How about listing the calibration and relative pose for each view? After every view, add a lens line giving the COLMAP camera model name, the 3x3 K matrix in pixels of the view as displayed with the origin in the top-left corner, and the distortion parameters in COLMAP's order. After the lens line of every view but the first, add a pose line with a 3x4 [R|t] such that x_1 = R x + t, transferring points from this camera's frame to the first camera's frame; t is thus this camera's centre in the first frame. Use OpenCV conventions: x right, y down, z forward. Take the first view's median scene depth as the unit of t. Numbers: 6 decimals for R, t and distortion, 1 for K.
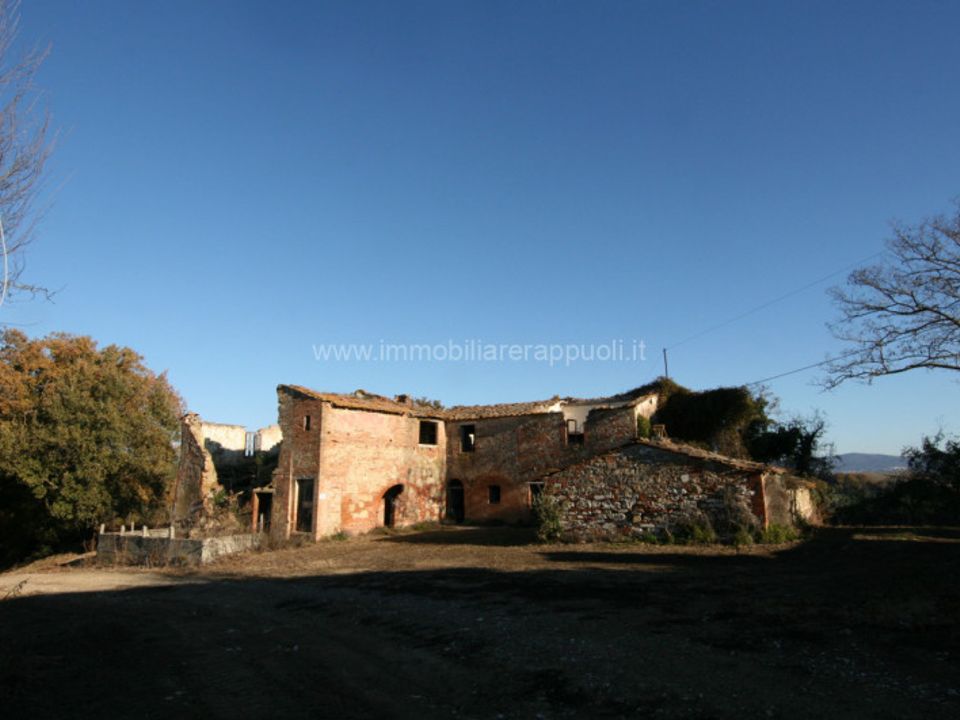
lens RADIAL K [[594.1, 0, 480.0], [0, 594.1, 360.0], [0, 0, 1]] dist [-0.002288, -0.000198]
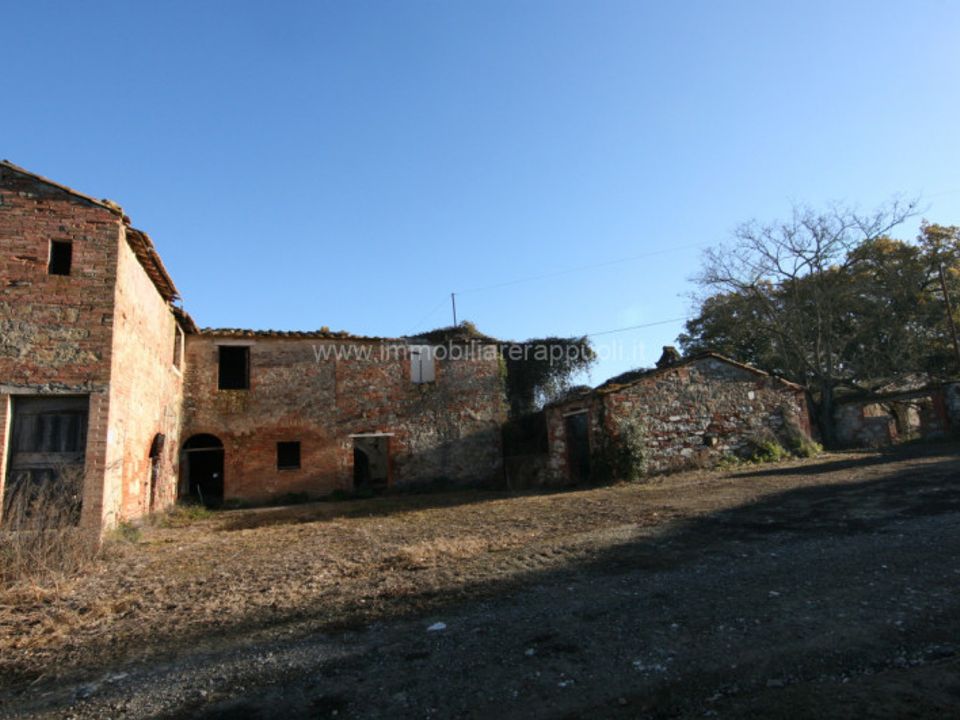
lens RADIAL K [[594.1, 0, 480.0], [0, 594.1, 360.0], [0, 0, 1]] dist [-0.002288, -0.000198]
pose [[0.561072, 0.129966, 0.817500, -0.623125], [-0.106624, 0.990717, -0.084326, 0.247203], [-0.820871, -0.039852, 0.569721, 0.750871]]
